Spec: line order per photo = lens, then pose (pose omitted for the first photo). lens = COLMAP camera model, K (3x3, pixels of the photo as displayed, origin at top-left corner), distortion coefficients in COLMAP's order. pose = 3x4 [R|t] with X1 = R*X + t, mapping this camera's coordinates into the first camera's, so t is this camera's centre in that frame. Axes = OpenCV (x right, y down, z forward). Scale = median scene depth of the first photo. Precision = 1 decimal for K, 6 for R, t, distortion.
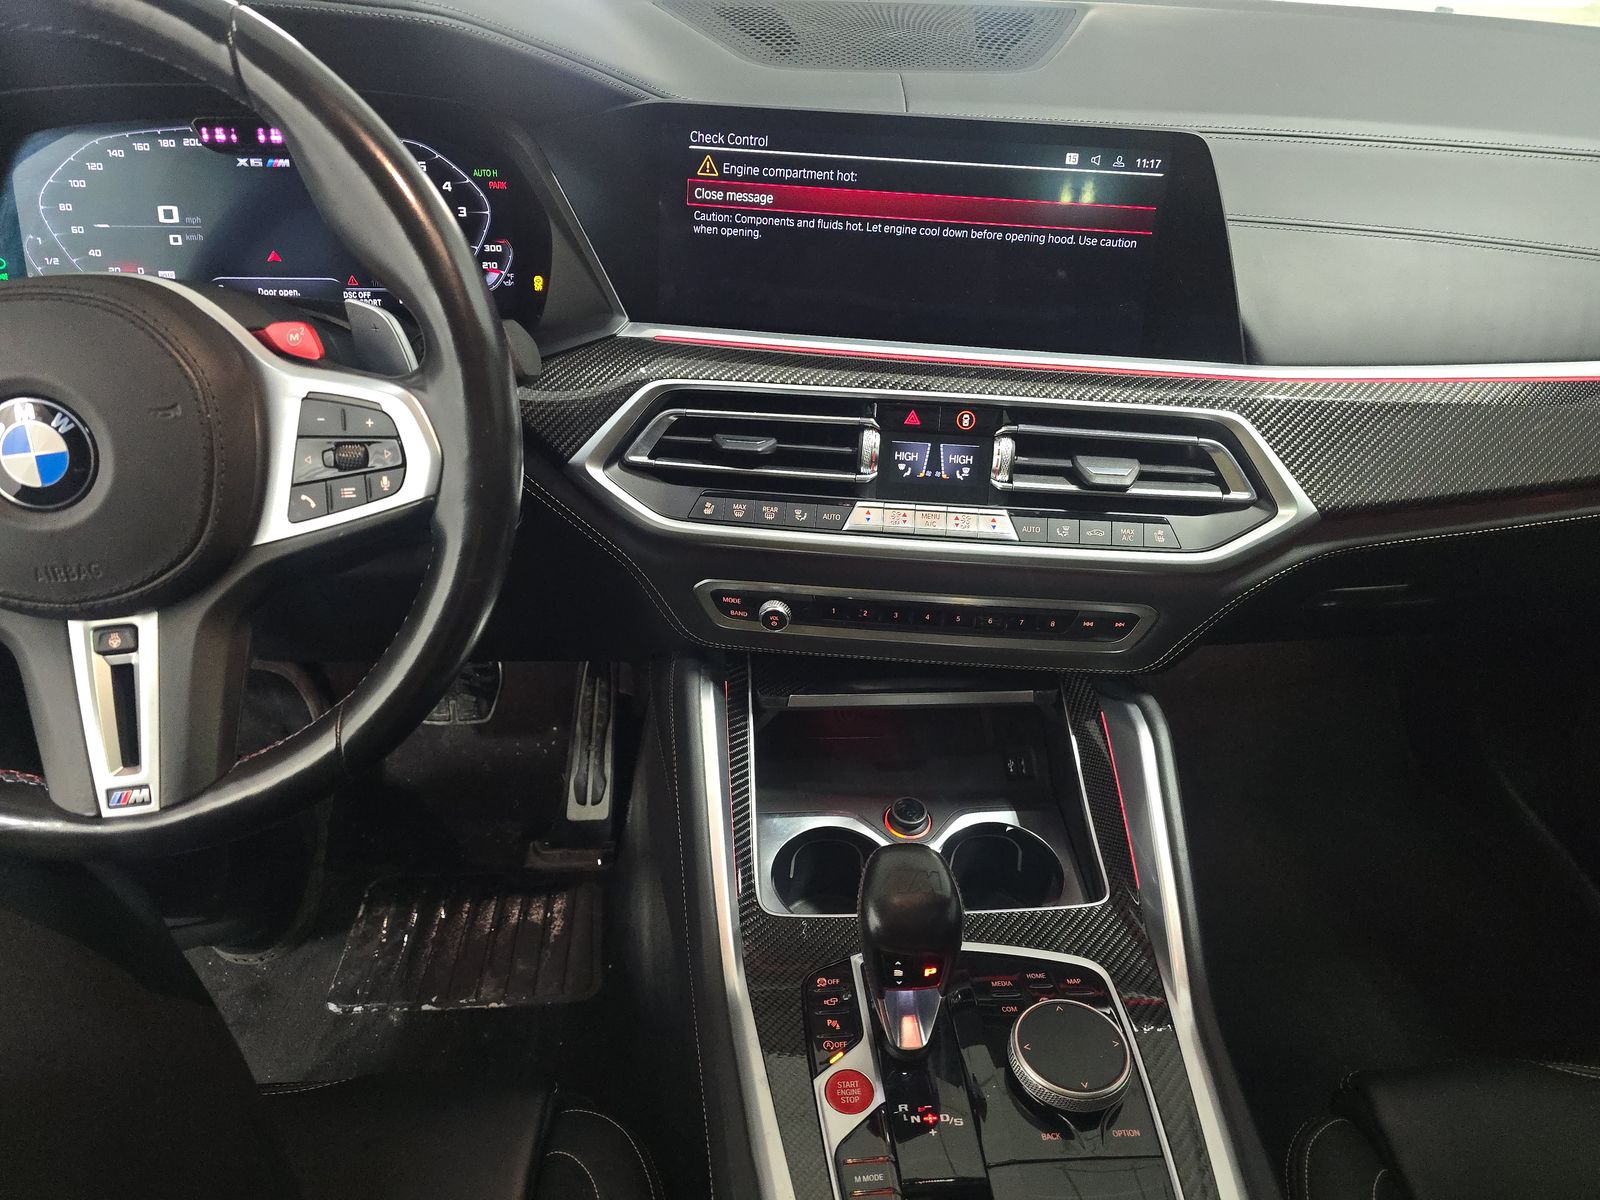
lens RADIAL K [[1105.0, 0, 793.0], [0, 1105.0, 554.6], [0, 0, 1]] dist [0.067351, -0.057832]
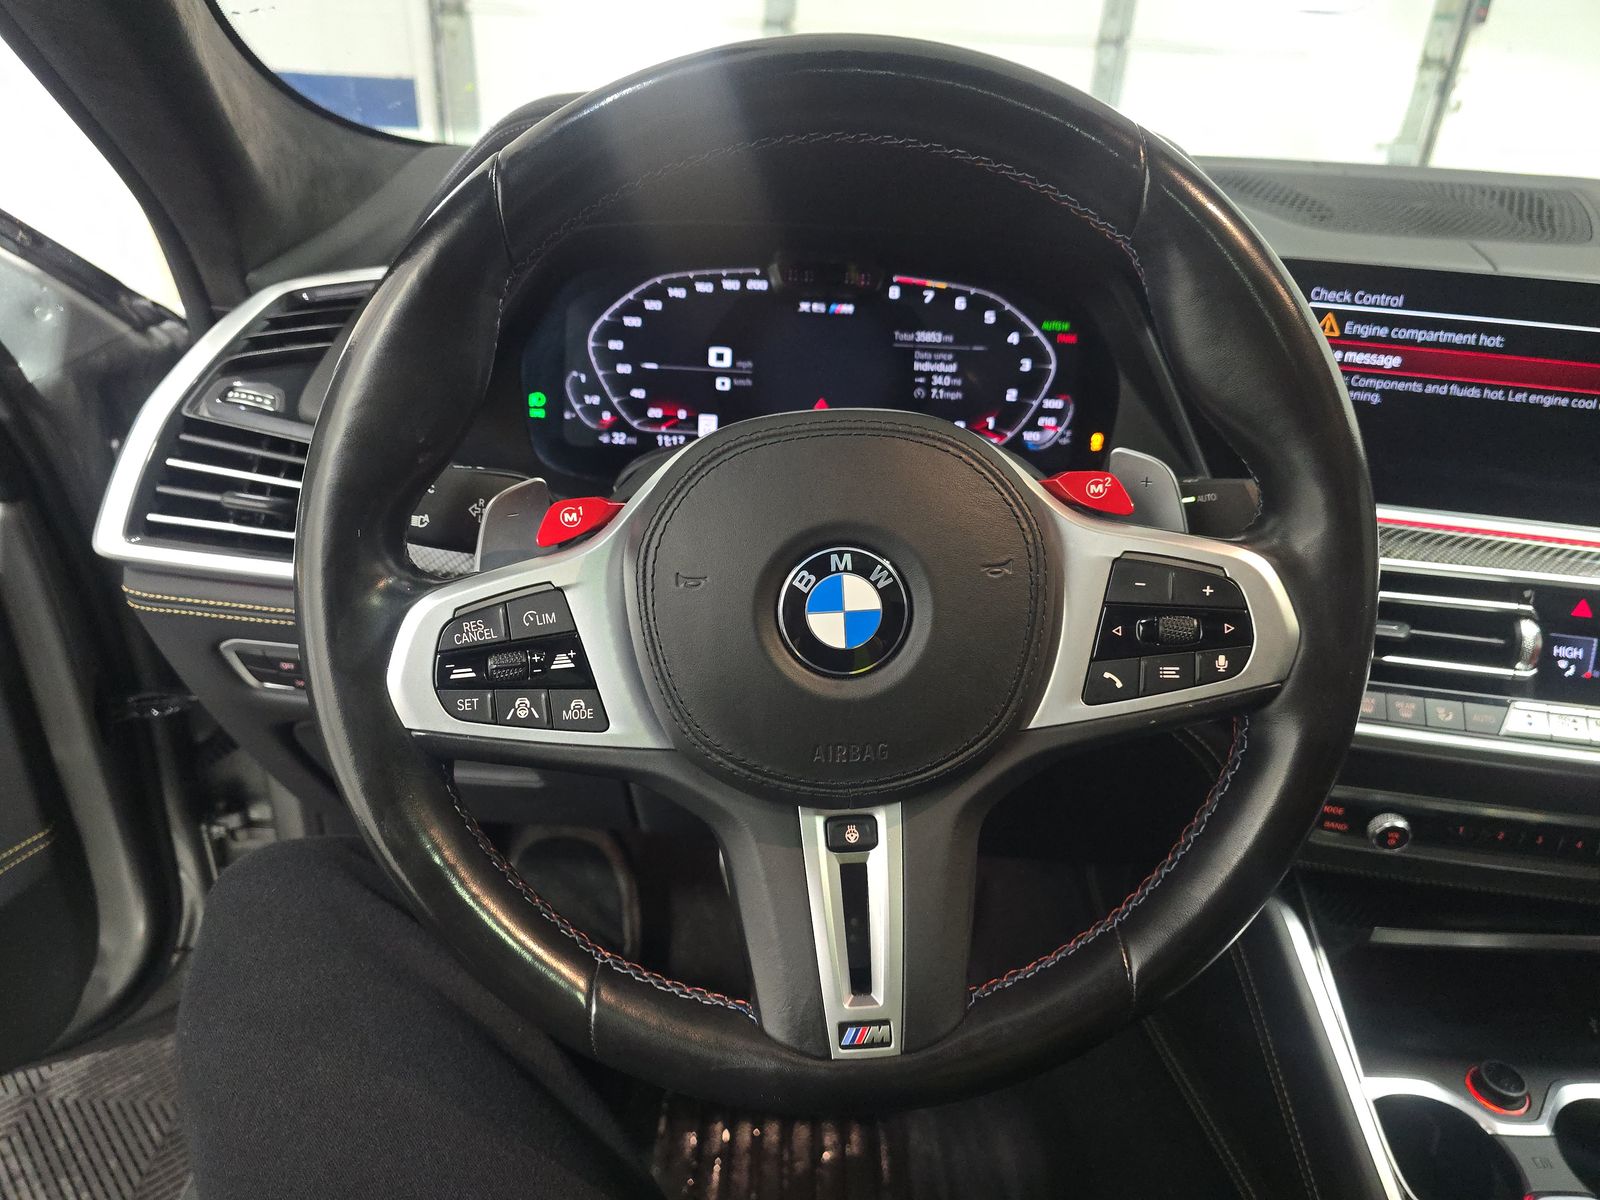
lens RADIAL K [[1105.0, 0, 793.0], [0, 1105.0, 554.6], [0, 0, 1]] dist [0.067351, -0.057832]
pose [[0.998750, 0.046403, -0.018564, -0.489377], [-0.048680, 0.987318, -0.151109, -0.001916], [0.011316, 0.151824, 0.988343, 0.113135]]
